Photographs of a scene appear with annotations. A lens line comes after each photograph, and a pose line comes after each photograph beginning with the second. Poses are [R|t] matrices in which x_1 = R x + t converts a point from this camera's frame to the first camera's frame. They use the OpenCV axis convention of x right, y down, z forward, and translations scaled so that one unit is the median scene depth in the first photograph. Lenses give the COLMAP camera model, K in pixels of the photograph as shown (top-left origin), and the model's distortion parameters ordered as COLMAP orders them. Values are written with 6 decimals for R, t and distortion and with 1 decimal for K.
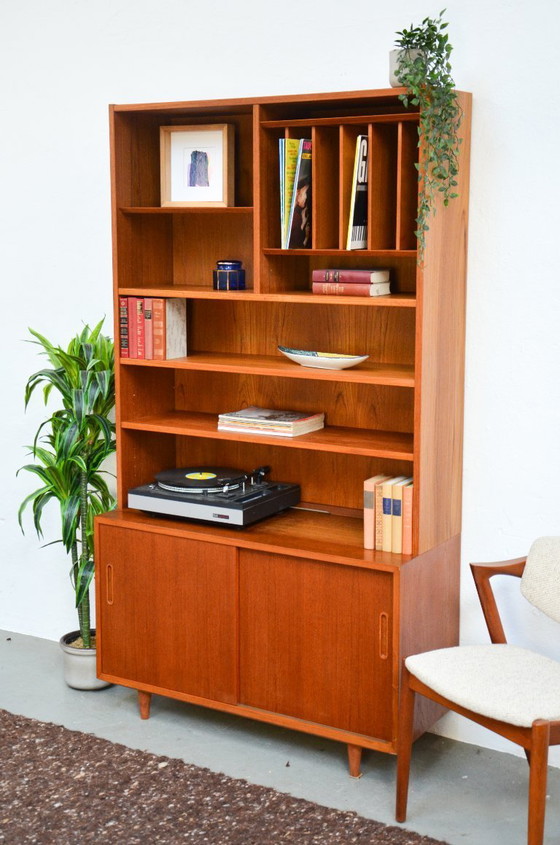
lens RADIAL K [[1189.8, 0, 276.8], [0, 1189.8, 409.8], [0, 0, 1]] dist [0.108414, 0.000000]
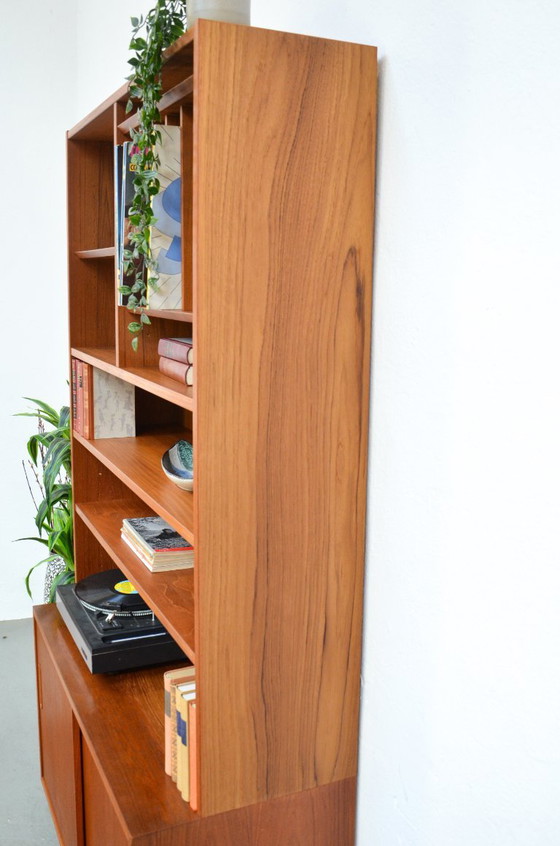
lens RADIAL K [[832.6, 0, 288.6], [0, 832.6, 422.7], [0, 0, 1]] dist [-0.054439, 0.000000]
pose [[0.832336, 0.106530, -0.543938, 0.339916], [-0.101161, 0.994070, 0.039893, -0.093398], [0.544962, 0.021821, 0.838177, 0.627862]]
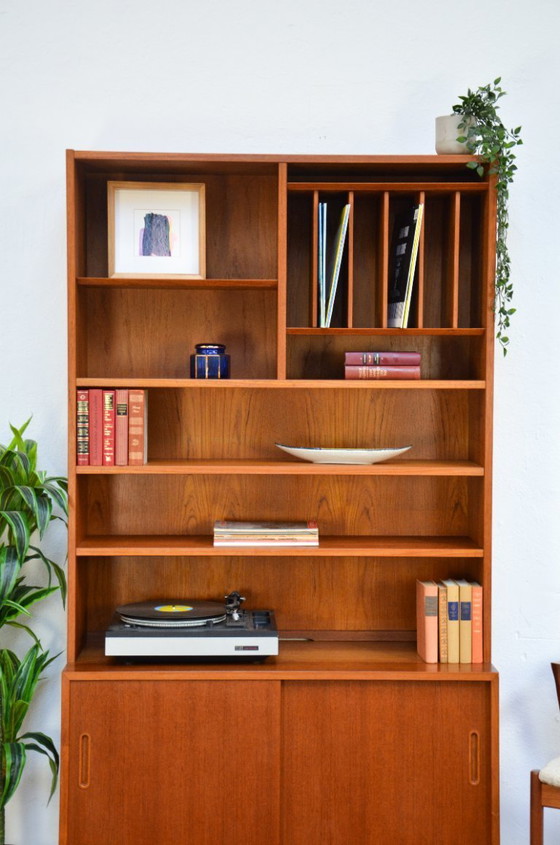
lens RADIAL K [[1615.4, 0, 284.5], [0, 1615.4, 442.3], [0, 0, 1]] dist [0.338134, 0.000000]
pose [[0.841503, -0.023865, 0.539725, -0.635801], [0.078824, 0.993757, -0.078955, 0.038984], [-0.534471, 0.108984, 0.838130, 0.025816]]
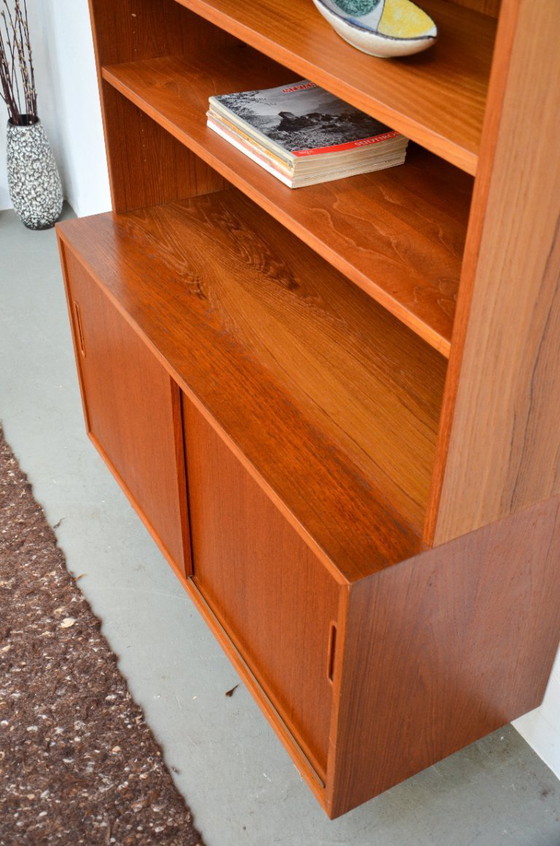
lens RADIAL K [[925.7, 0, 288.1], [0, 925.7, 420.5], [0, 0, 1]] dist [0.044710, 0.000000]
pose [[0.871827, 0.312908, -0.376836, 0.175359], [-0.091786, 0.860085, 0.501825, -0.080426], [0.481136, -0.402916, 0.778567, 0.681781]]
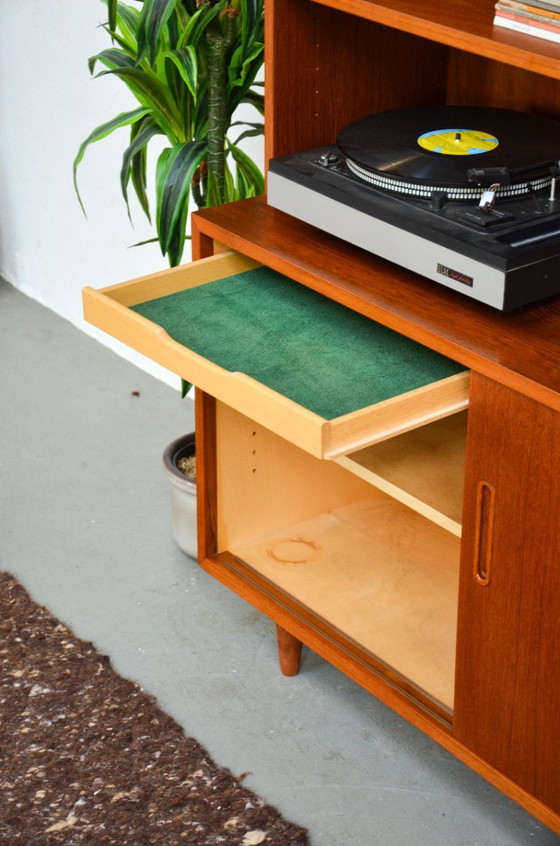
lens RADIAL K [[1782.3, 0, 276.6], [0, 1782.3, 422.2], [0, 0, 1]] dist [0.469922, 0.000000]
pose [[0.928321, 0.168764, -0.331267, 0.096632], [-0.059886, 0.947277, 0.314769, -0.041520], [0.366924, -0.272368, 0.889484, 0.468708]]
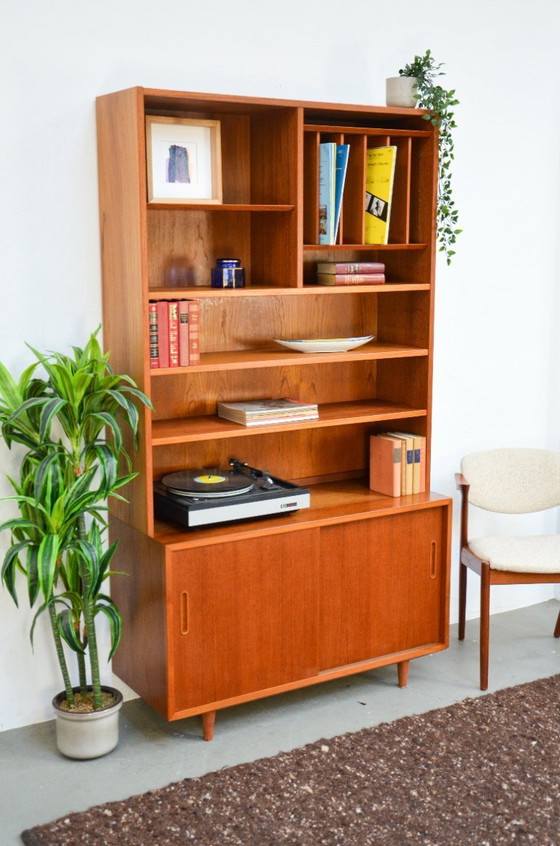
lens RADIAL K [[1057.0, 0, 283.5], [0, 1057.0, 421.2], [0, 0, 1]] dist [0.066164, 0.000000]
pose [[0.458829, -0.155304, 0.874847, -0.850925], [0.139081, 0.985022, 0.101920, -0.077607], [-0.877572, 0.074911, 0.473556, 0.568046]]
